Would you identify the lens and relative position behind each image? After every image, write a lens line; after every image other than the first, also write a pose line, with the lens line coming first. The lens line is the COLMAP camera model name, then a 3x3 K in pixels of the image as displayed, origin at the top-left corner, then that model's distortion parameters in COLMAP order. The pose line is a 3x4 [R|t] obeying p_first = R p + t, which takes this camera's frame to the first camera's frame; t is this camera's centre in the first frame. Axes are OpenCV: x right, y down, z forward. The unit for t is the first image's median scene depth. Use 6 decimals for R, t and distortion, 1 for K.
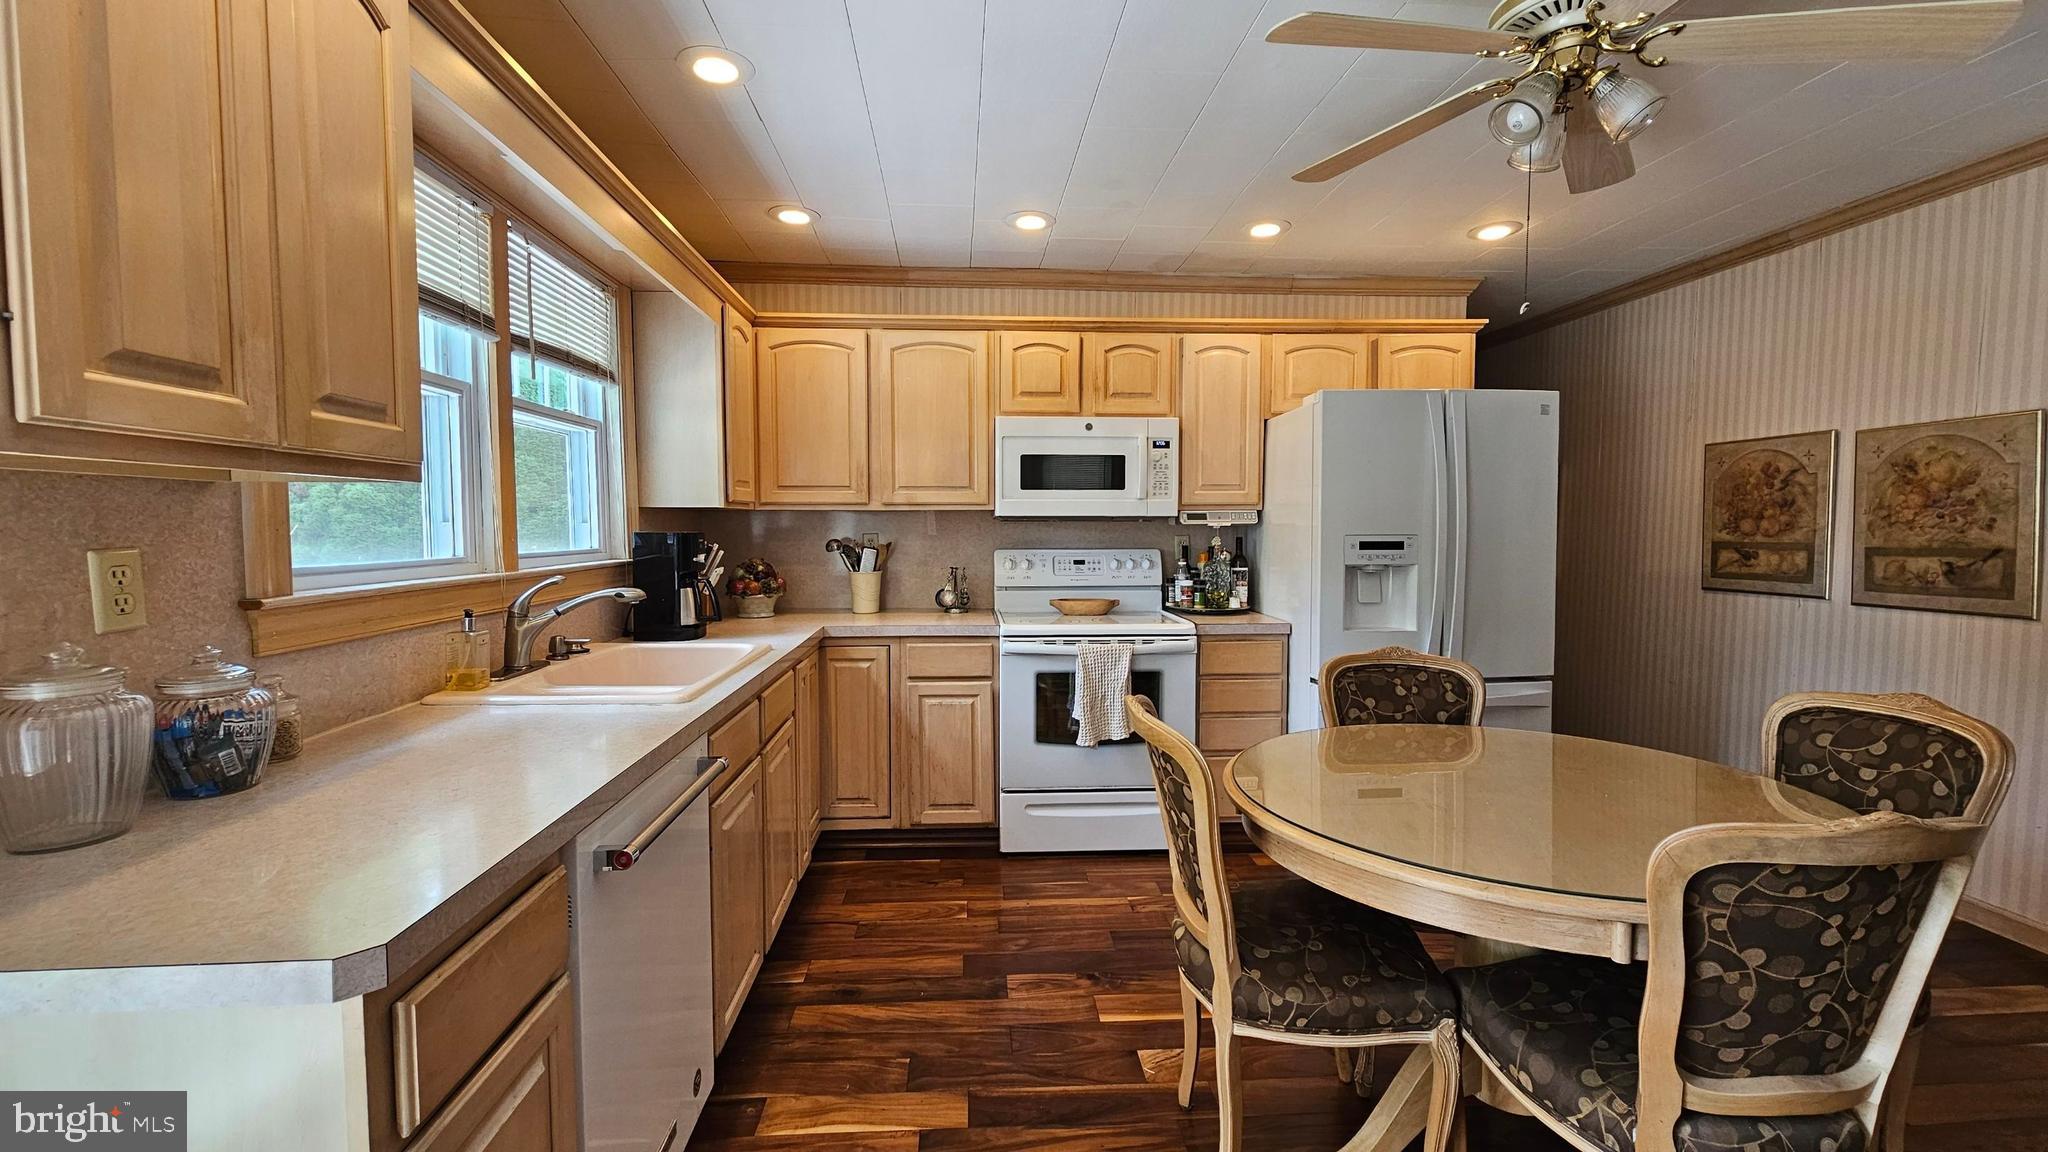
lens RADIAL K [[838.9, 0, 1024.0], [0, 838.9, 576.0], [0, 0, 1]] dist [-0.009437, 0.000023]
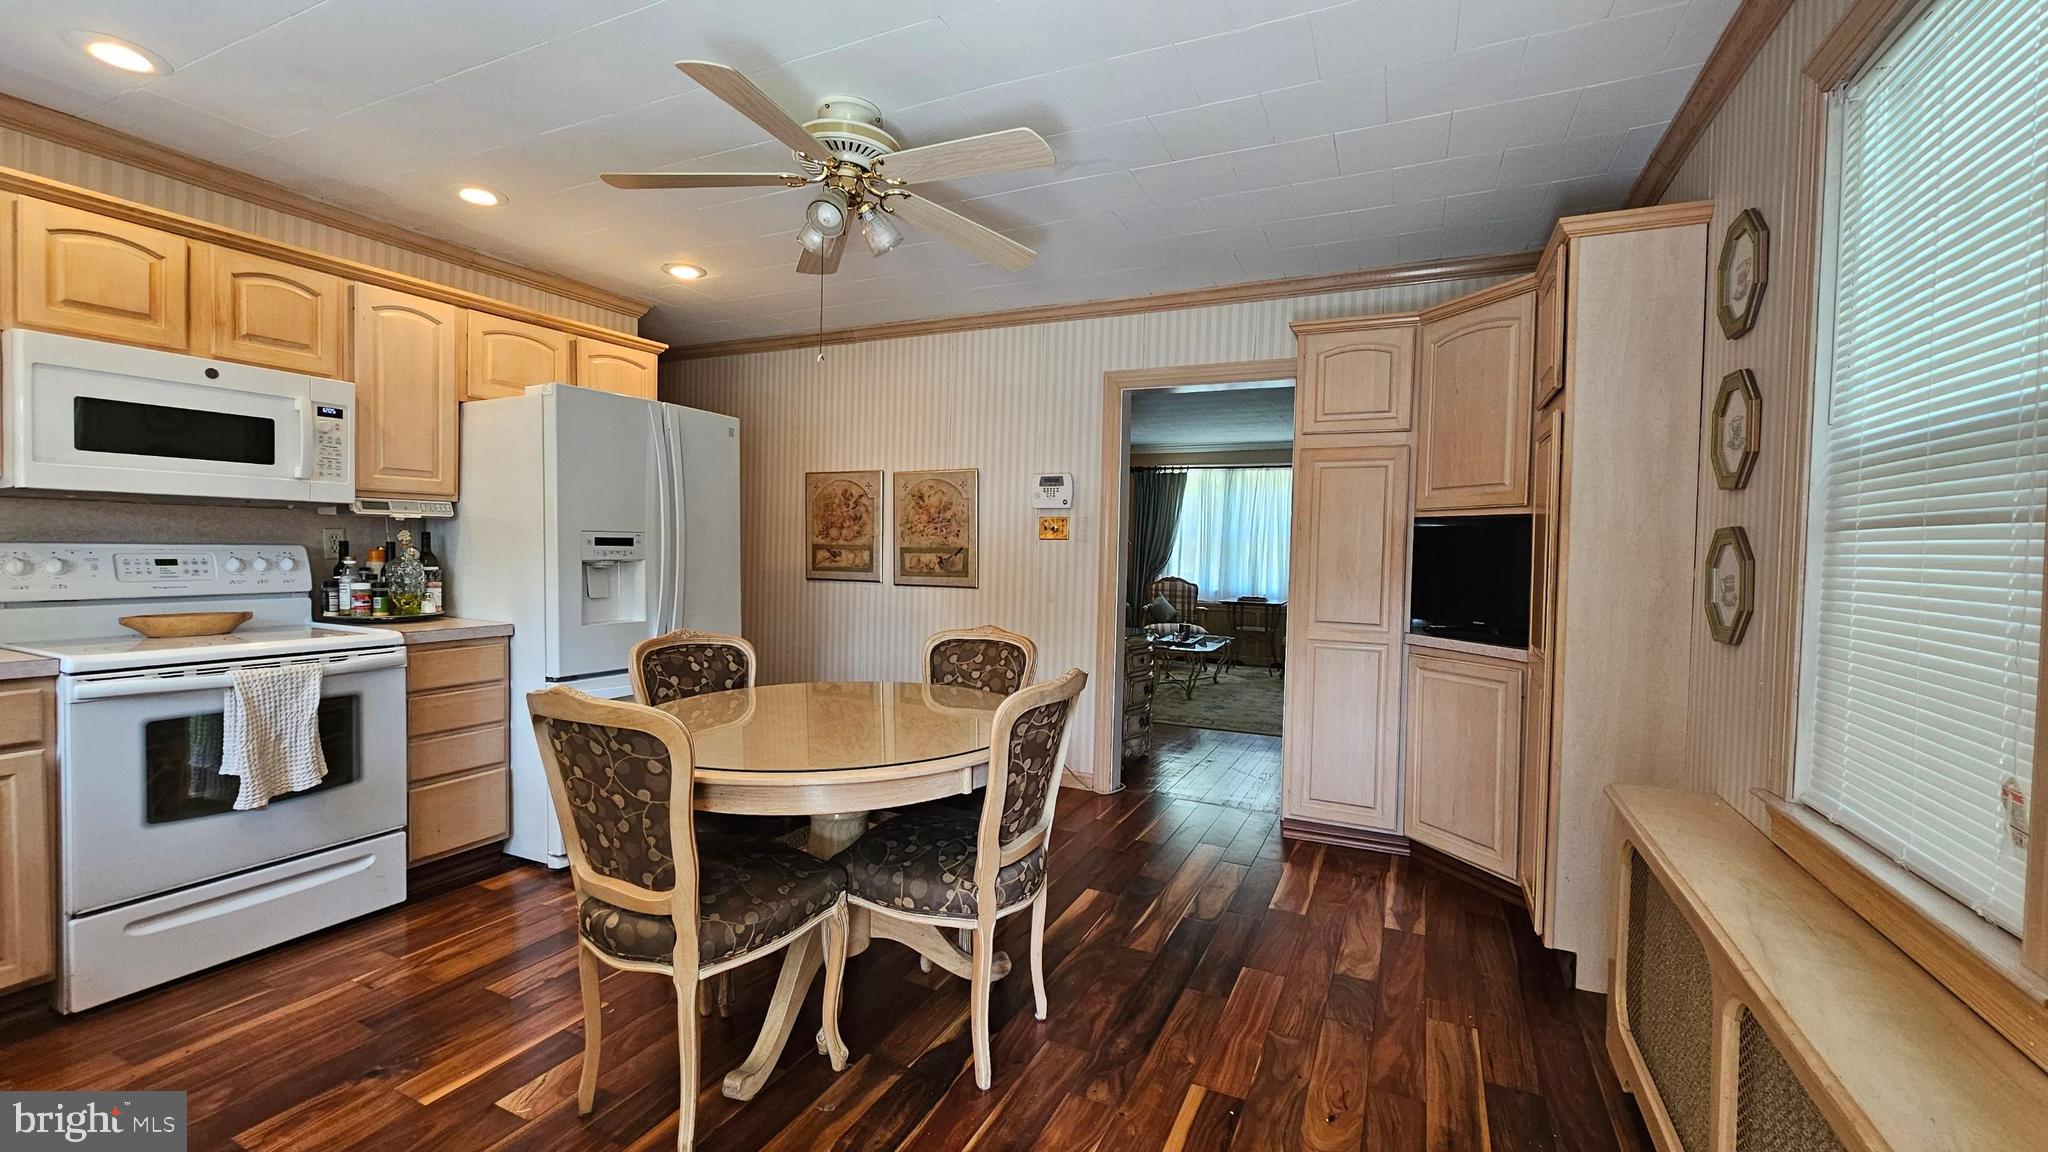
lens RADIAL K [[838.9, 0, 1024.0], [0, 838.9, 576.0], [0, 0, 1]] dist [-0.009437, 0.000023]
pose [[0.471304, -0.019193, 0.881762, -0.241214], [0.032764, 0.999454, 0.004243, 0.017820], [-0.881362, 0.026891, 0.471675, 0.053411]]
